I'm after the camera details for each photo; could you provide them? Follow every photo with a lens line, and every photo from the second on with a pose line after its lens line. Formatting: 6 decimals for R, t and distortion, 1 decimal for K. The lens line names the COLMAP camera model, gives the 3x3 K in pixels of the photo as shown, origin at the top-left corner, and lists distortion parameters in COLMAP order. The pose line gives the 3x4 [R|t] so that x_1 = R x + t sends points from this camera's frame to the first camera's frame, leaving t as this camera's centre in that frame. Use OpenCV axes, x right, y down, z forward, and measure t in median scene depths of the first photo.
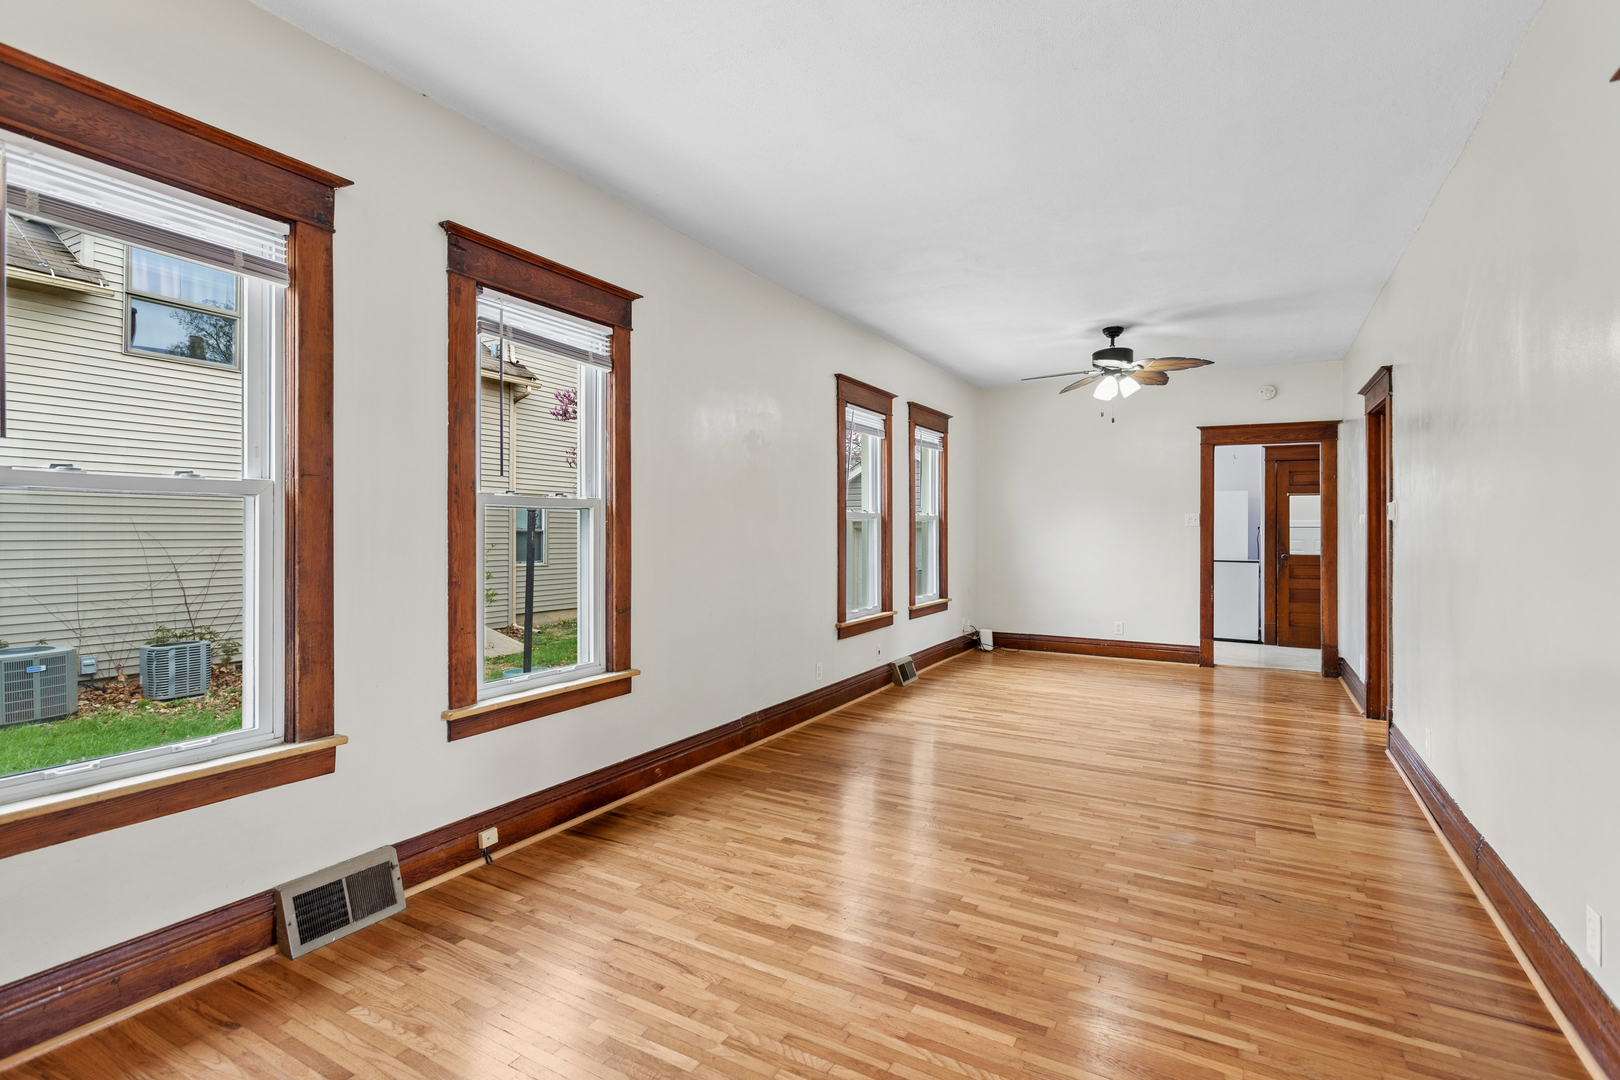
lens RADIAL K [[775.9, 0, 811.7], [0, 775.9, 533.8], [0, 0, 1]] dist [0.005017, 0.001631]
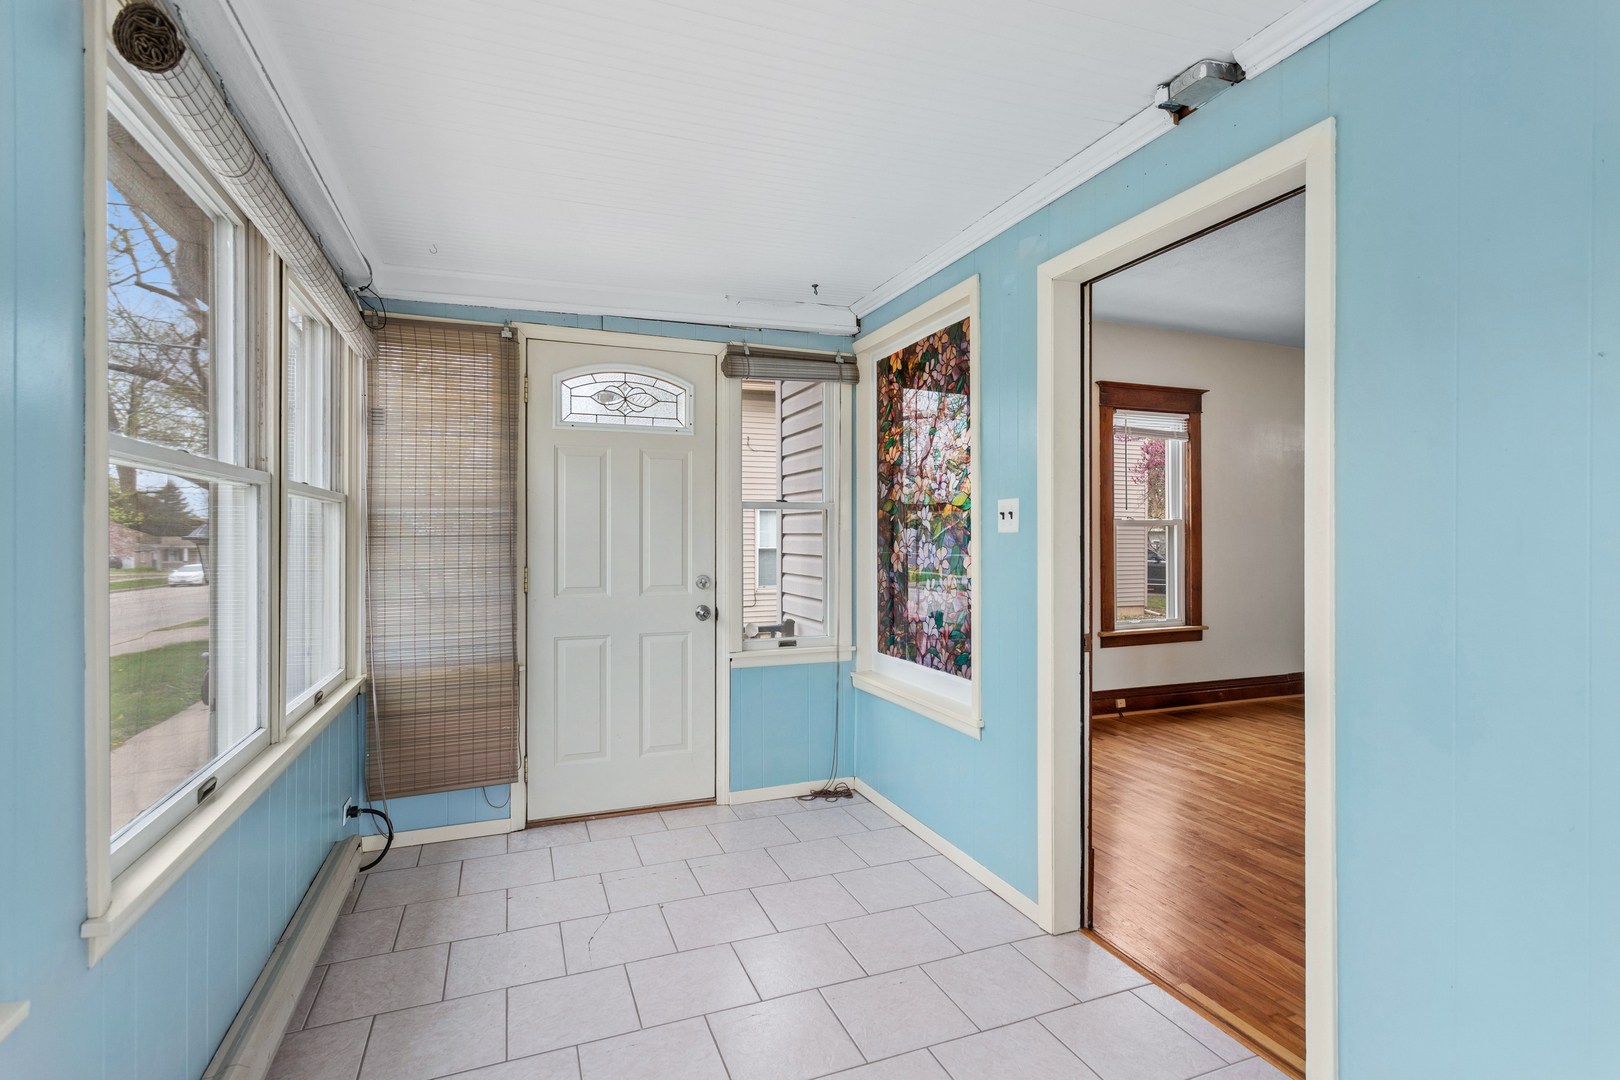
lens RADIAL K [[775.9, 0, 802.5], [0, 775.9, 529.9], [0, 0, 1]] dist [0.005017, 0.001631]
pose [[0.774886, -0.004700, -0.632084, 0.146143], [0.000359, 0.999975, -0.006995, -0.011380], [0.632101, 0.005194, 0.774869, -0.783691]]
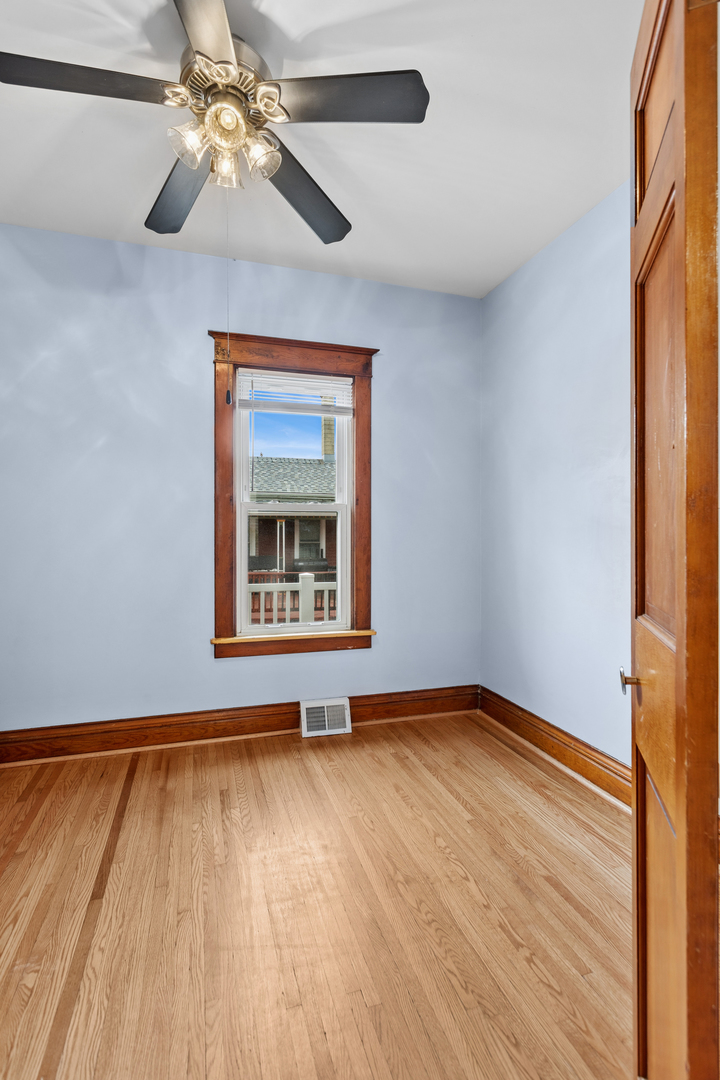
lens RADIAL K [[416.5, 0, 357.7], [0, 416.5, 542.4], [0, 0, 1]] dist [-0.002031, -0.000013]
pose [[0.696075, 0.029075, -0.717380, 0.279492], [-0.009965, 0.999475, 0.030839, -0.000974], [0.717900, -0.014318, 0.695999, 0.493961]]
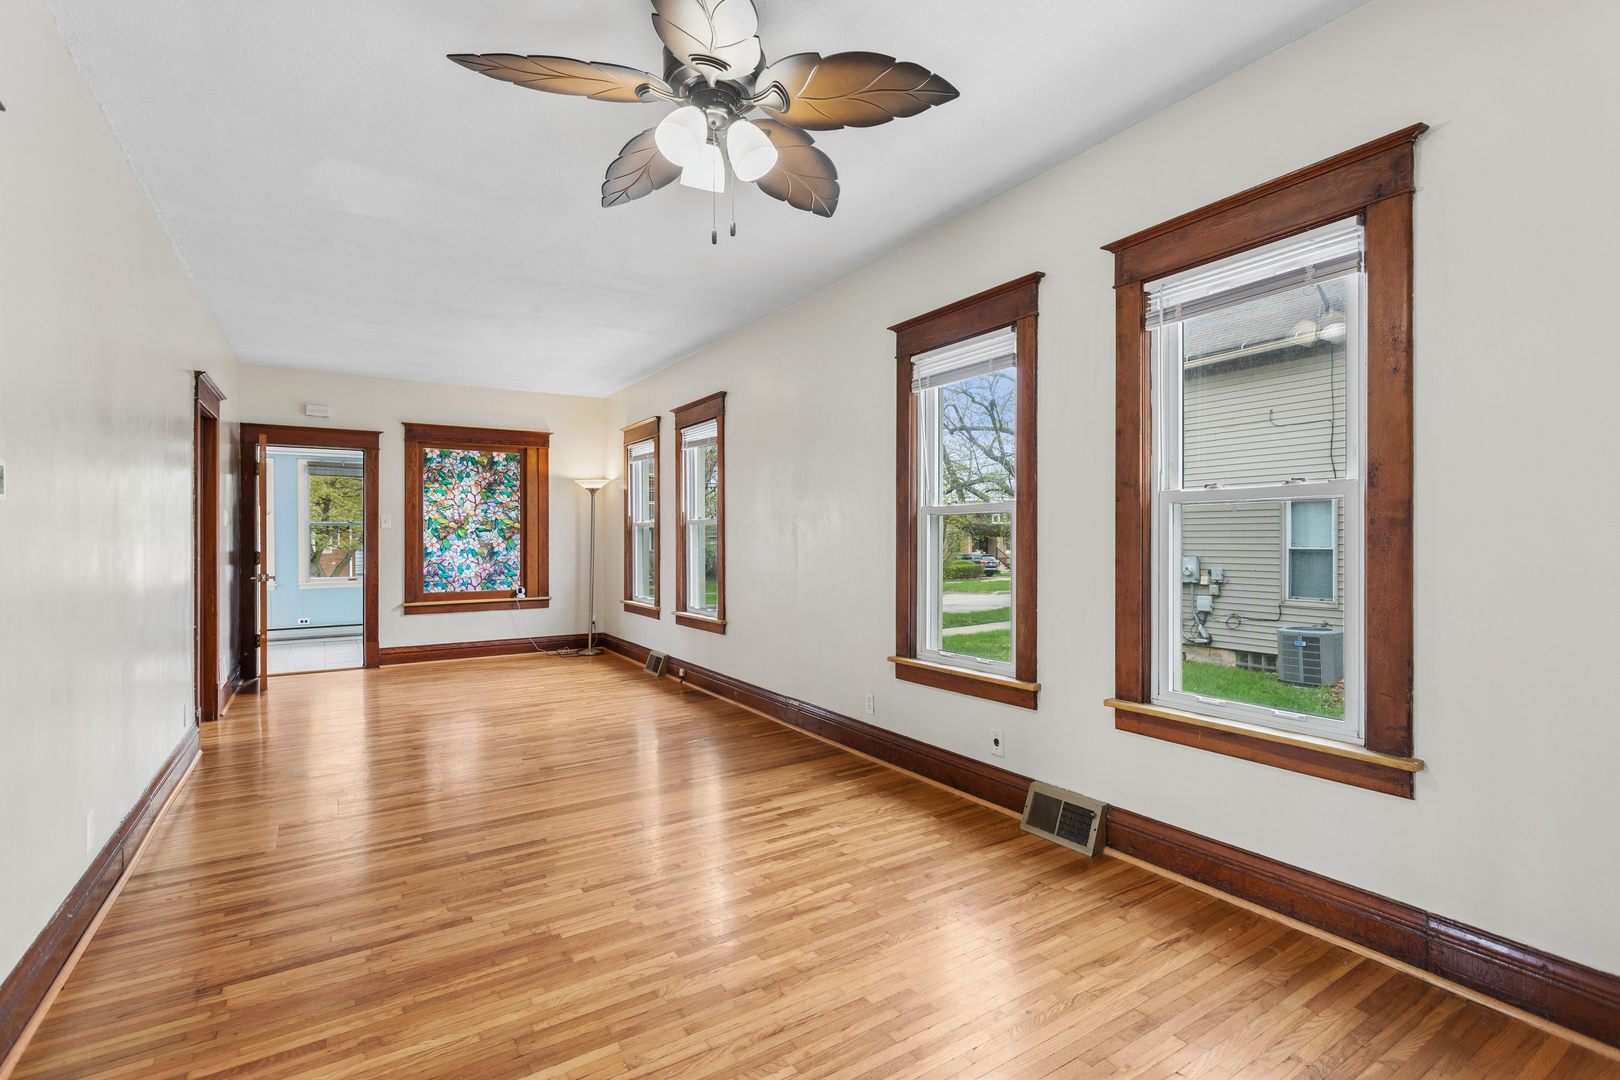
lens RADIAL K [[775.9, 0, 826.3], [0, 775.9, 532.9], [0, 0, 1]] dist [0.005017, 0.001631]
pose [[-0.460858, 0.008350, -0.887435, 0.523206], [0.009554, 0.999944, 0.004447, -0.007653], [0.887423, -0.006429, -0.460912, 0.906476]]
